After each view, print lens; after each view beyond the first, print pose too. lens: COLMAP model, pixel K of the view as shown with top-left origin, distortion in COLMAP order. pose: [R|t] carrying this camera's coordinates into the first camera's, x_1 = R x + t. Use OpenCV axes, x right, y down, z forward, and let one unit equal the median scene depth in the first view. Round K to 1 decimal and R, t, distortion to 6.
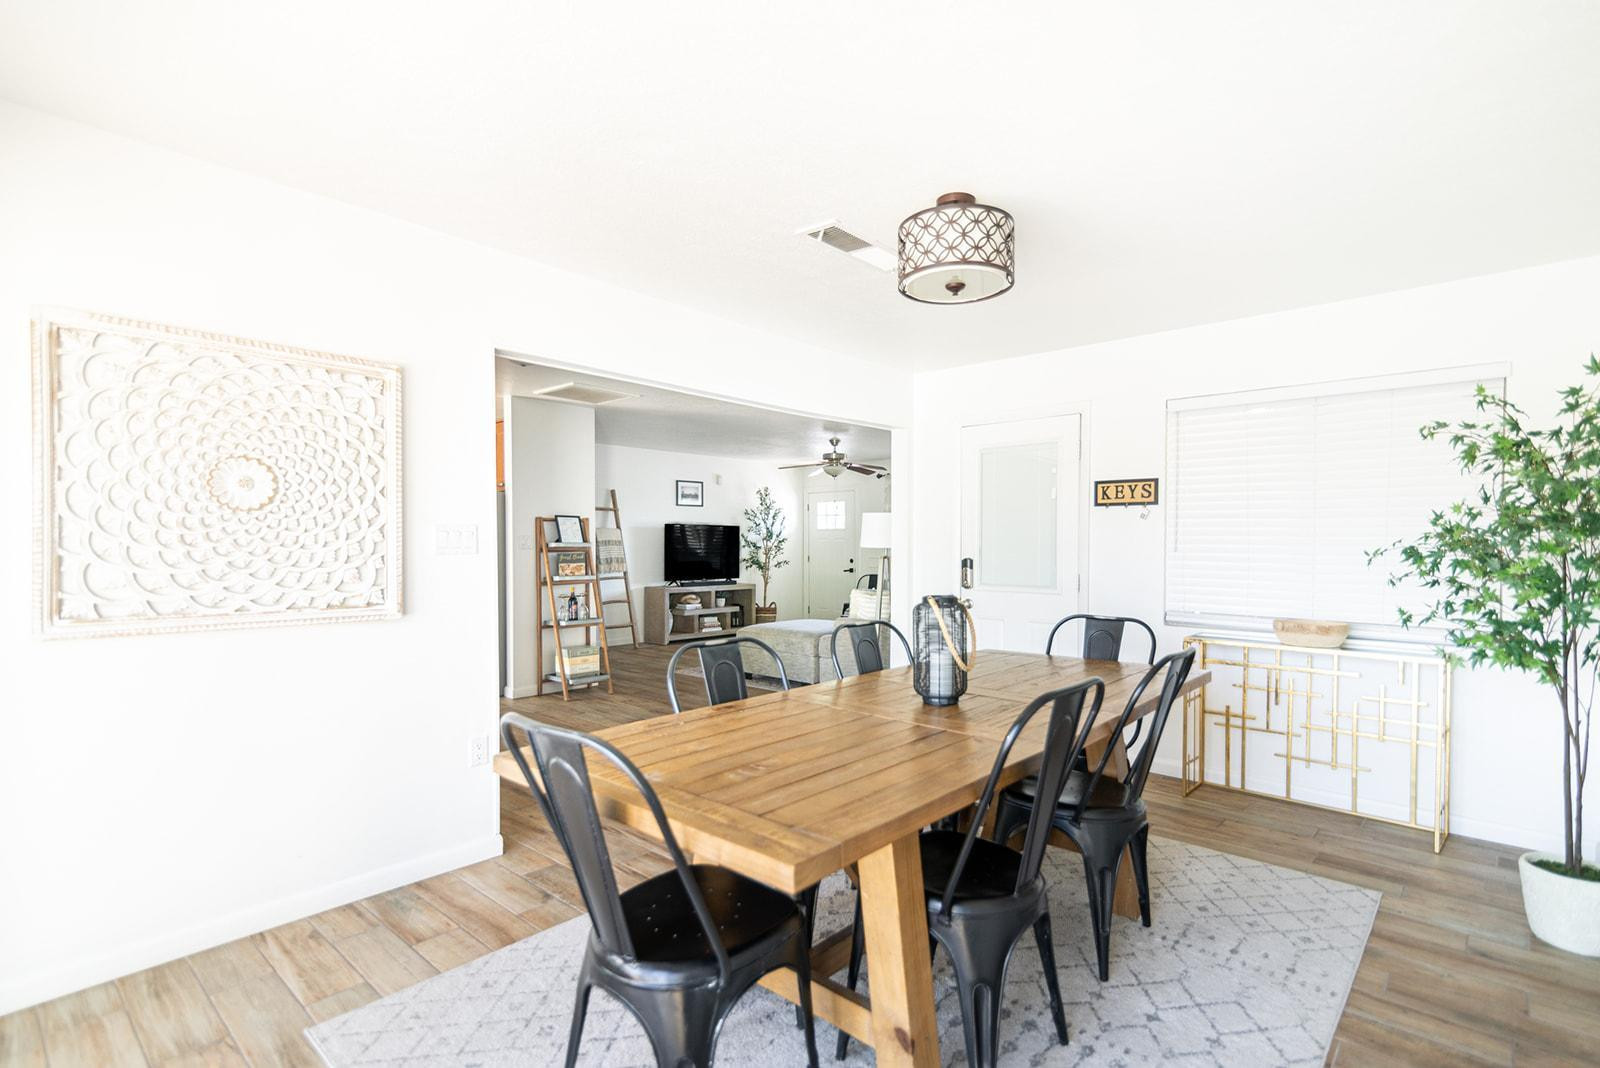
lens RADIAL K [[790.4, 0, 800.0], [0, 790.4, 534.0], [0, 0, 1]] dist [0.015785, 0.000137]
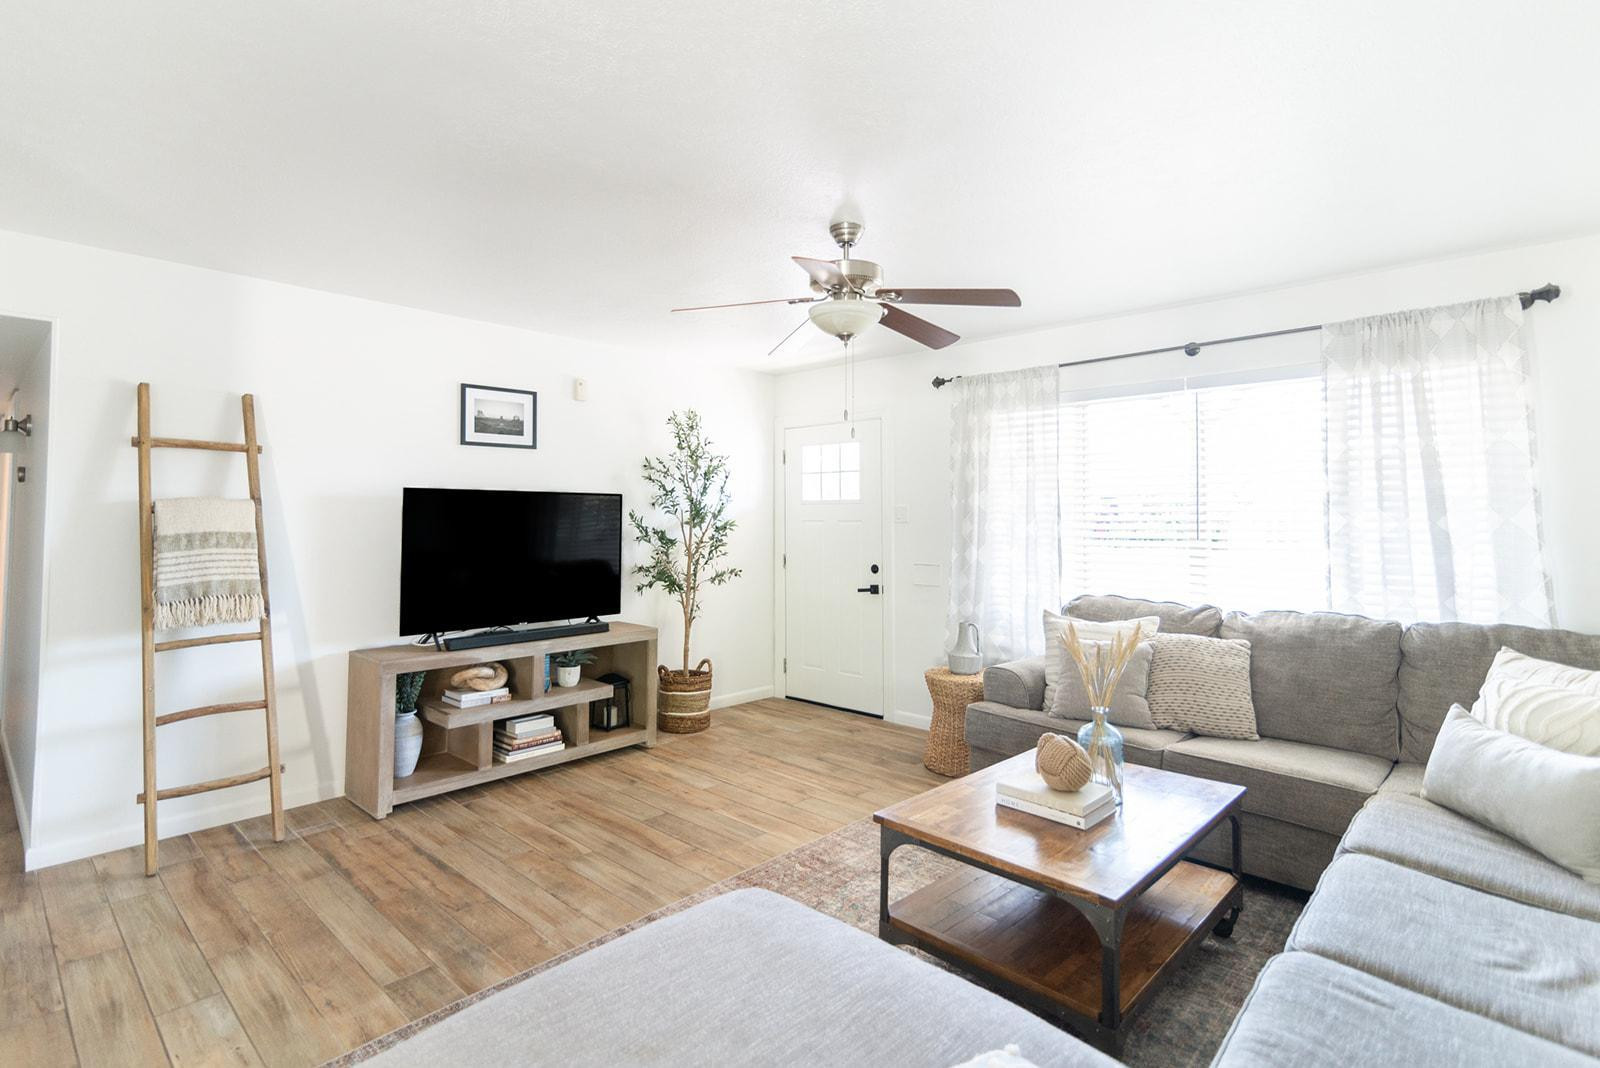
lens RADIAL K [[790.4, 0, 800.0], [0, 790.4, 534.0], [0, 0, 1]] dist [0.015785, 0.000137]
pose [[0.999980, -0.001997, 0.005963, 0.019766], [0.001789, 0.999394, 0.034768, -0.003296], [-0.006029, -0.034756, 0.999378, 0.576842]]
